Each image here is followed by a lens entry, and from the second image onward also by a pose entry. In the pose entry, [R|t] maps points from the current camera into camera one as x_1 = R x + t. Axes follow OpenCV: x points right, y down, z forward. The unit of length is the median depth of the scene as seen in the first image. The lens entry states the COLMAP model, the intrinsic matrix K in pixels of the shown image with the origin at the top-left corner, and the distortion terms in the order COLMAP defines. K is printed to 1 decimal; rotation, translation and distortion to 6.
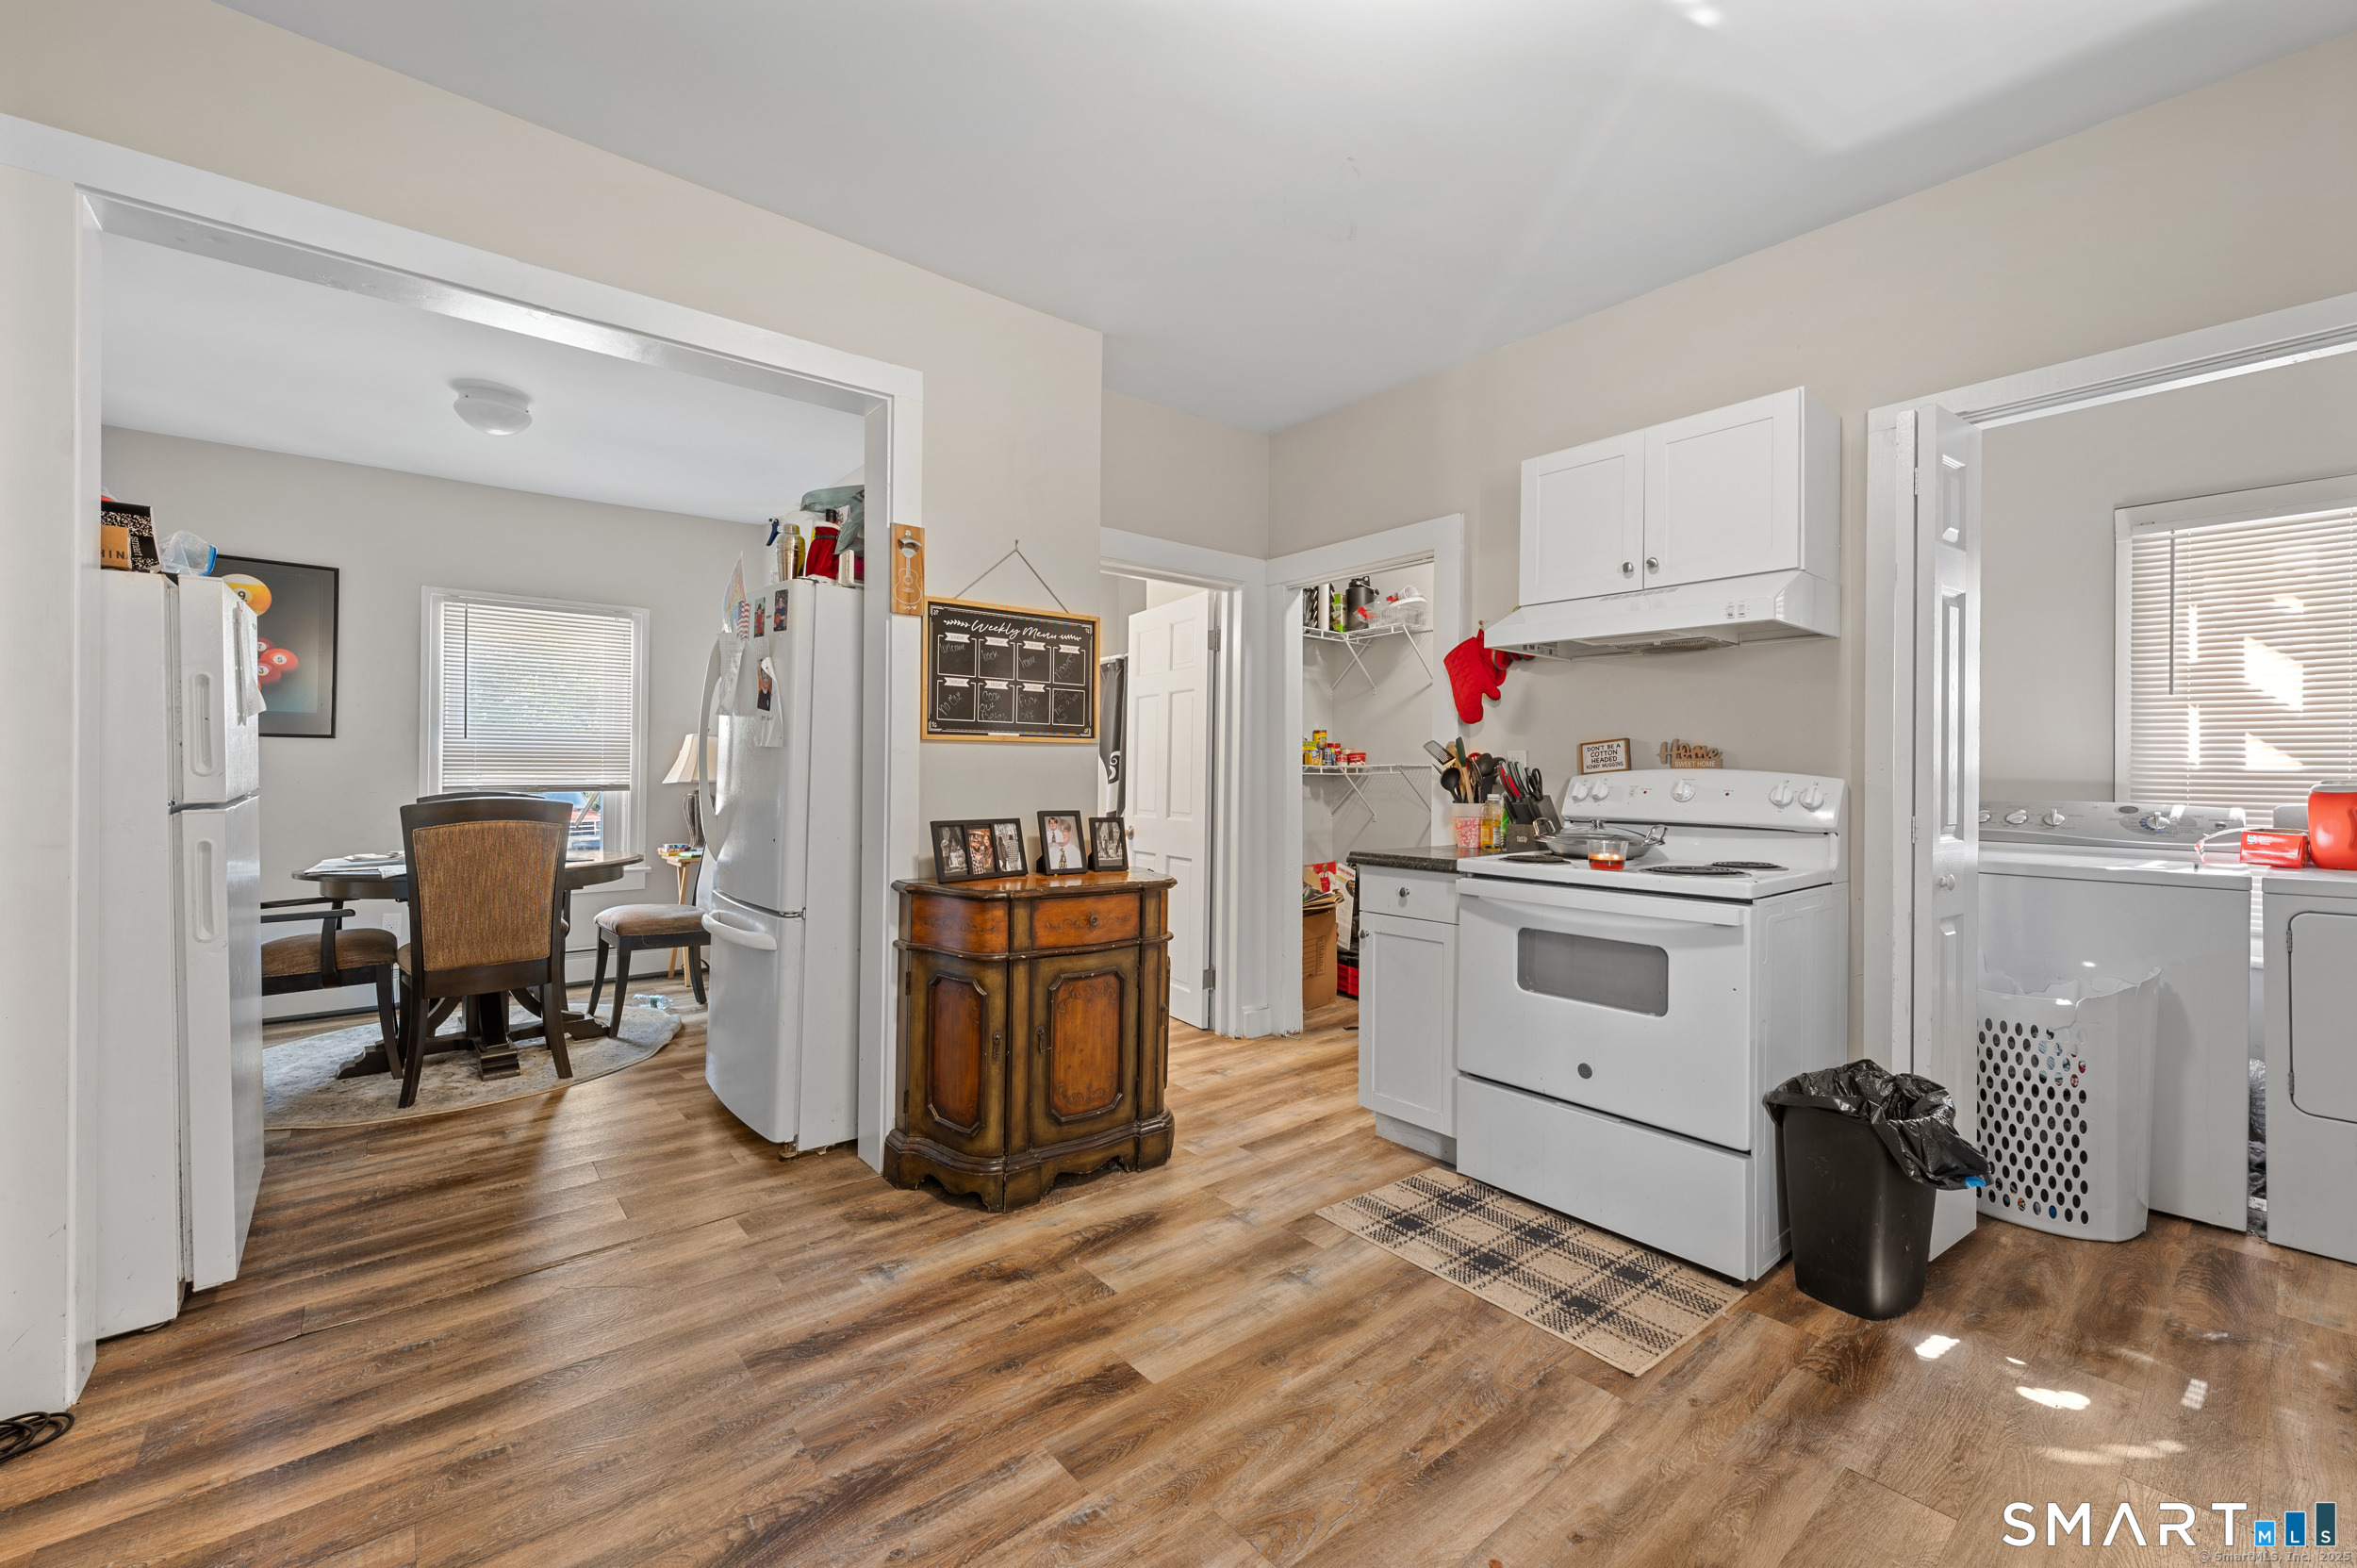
lens RADIAL K [[949.1, 0, 1170.6], [0, 949.1, 774.2], [0, 0, 1]] dist [-0.001055, -0.000061]
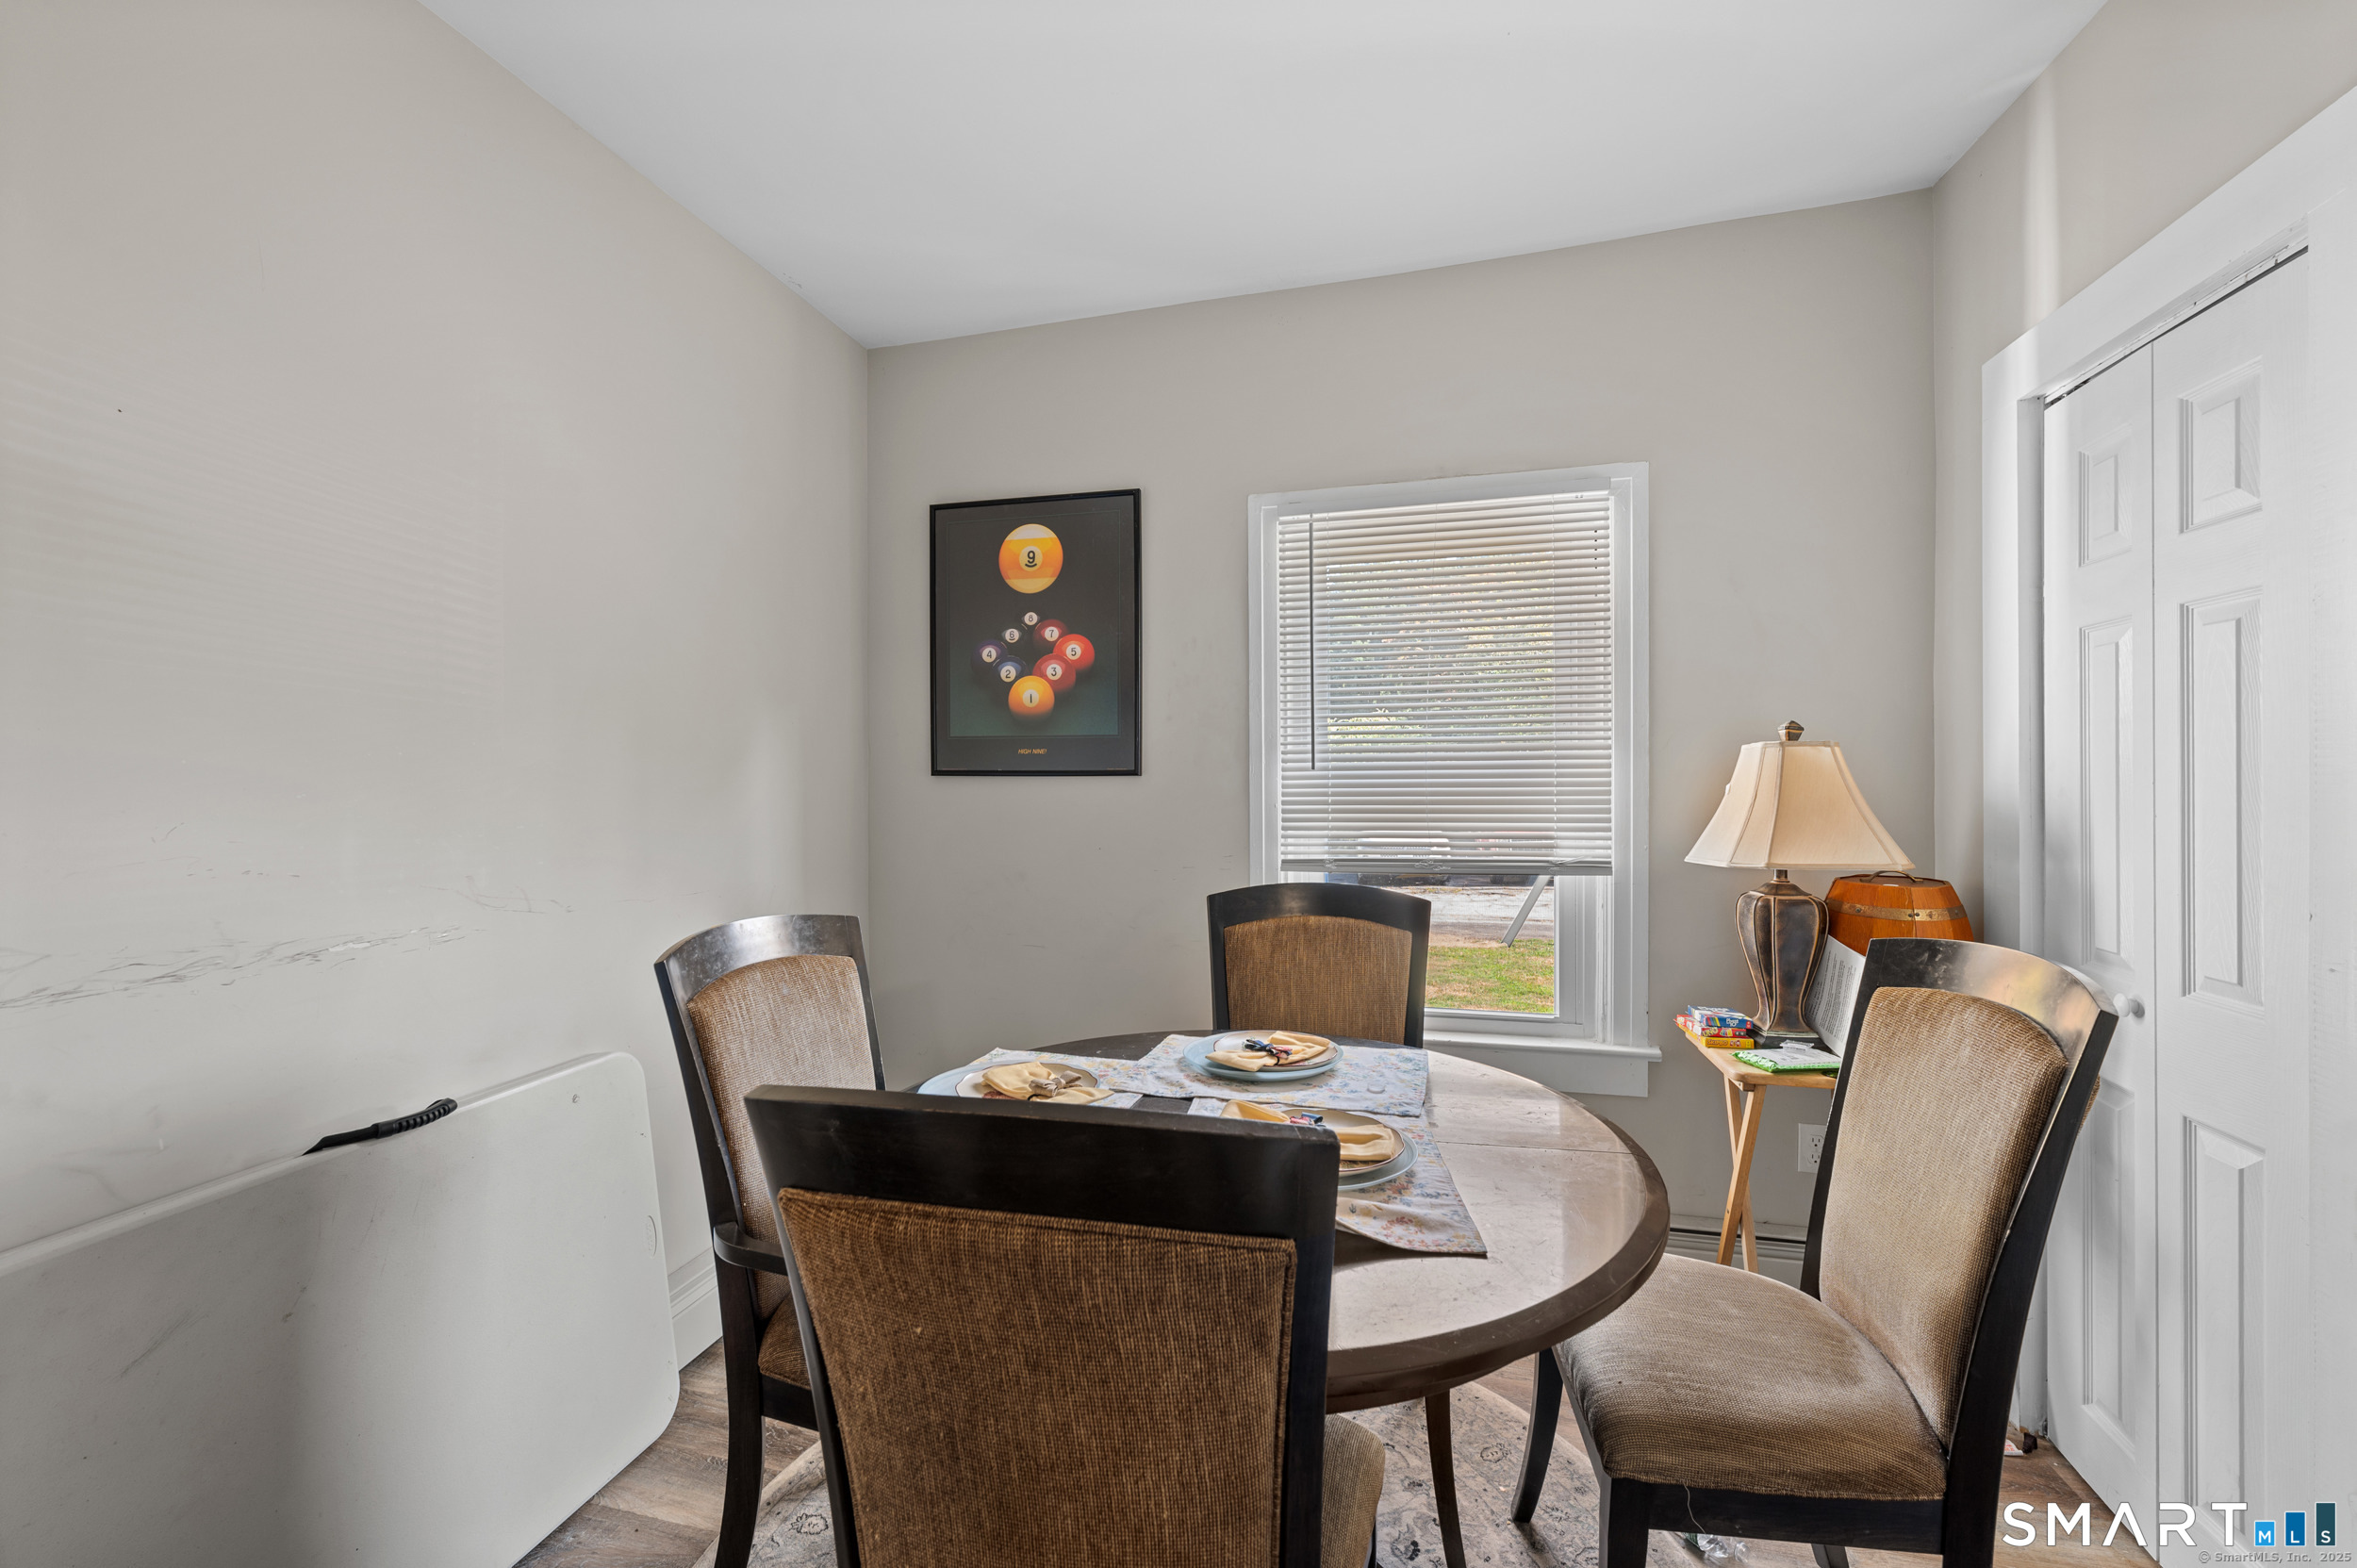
lens RADIAL K [[949.1, 0, 1170.6], [0, 949.1, 774.2], [0, 0, 1]] dist [-0.001055, -0.000061]
pose [[0.591375, -0.015316, -0.806251, -0.342113], [0.008025, 0.999882, -0.013108, -0.026982], [0.806357, 0.001282, 0.591428, 0.585073]]
